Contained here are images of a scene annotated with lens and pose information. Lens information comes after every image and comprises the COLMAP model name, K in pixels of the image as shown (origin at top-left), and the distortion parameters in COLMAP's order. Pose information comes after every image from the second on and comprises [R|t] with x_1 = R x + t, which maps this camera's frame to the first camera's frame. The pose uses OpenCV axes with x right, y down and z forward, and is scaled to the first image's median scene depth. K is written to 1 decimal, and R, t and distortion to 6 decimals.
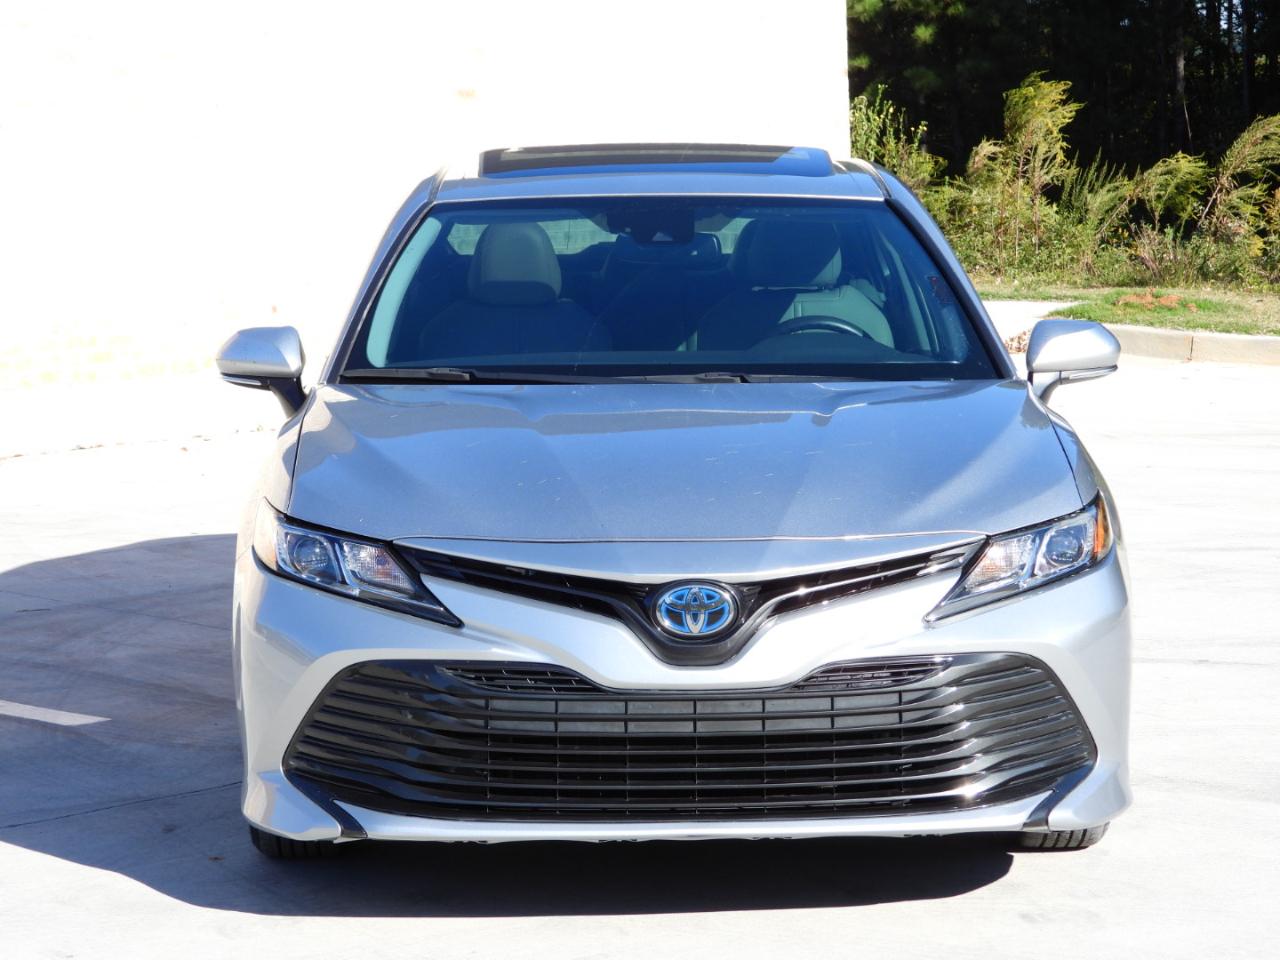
lens RADIAL K [[3644.2, 0, 640.0], [0, 3644.2, 480.0], [0, 0, 1]] dist [-0.073860, 0.329208]
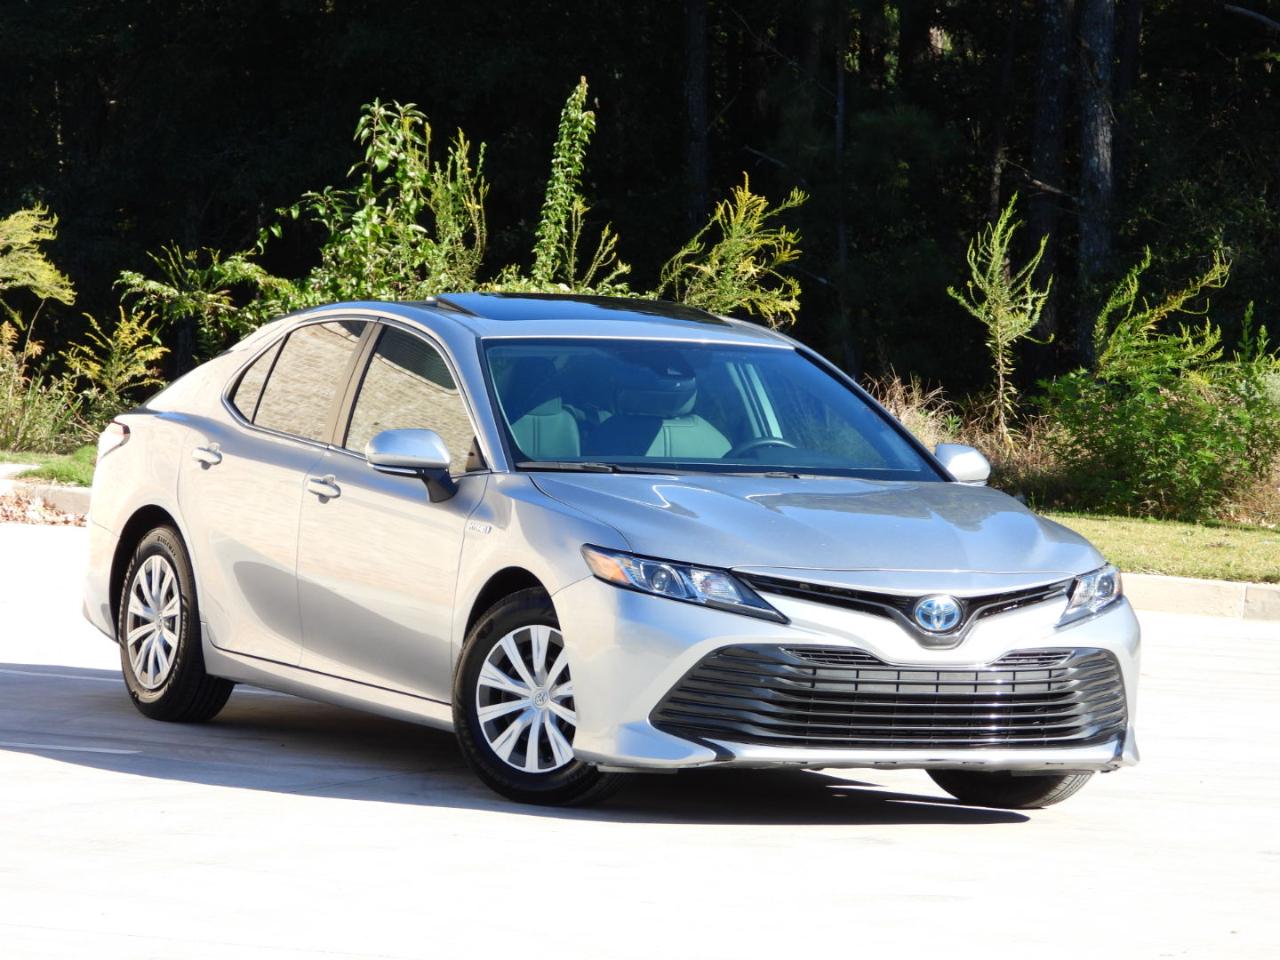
lens RADIAL K [[7728.3, 0, 640.0], [0, 7728.3, 480.0], [0, 0, 1]] dist [-0.472188, 16.876951]
pose [[0.906263, 0.031068, 0.421571, -1.485392], [-0.007658, 0.998338, -0.057111, 0.166794], [-0.422644, 0.048530, 0.904995, -1.929797]]
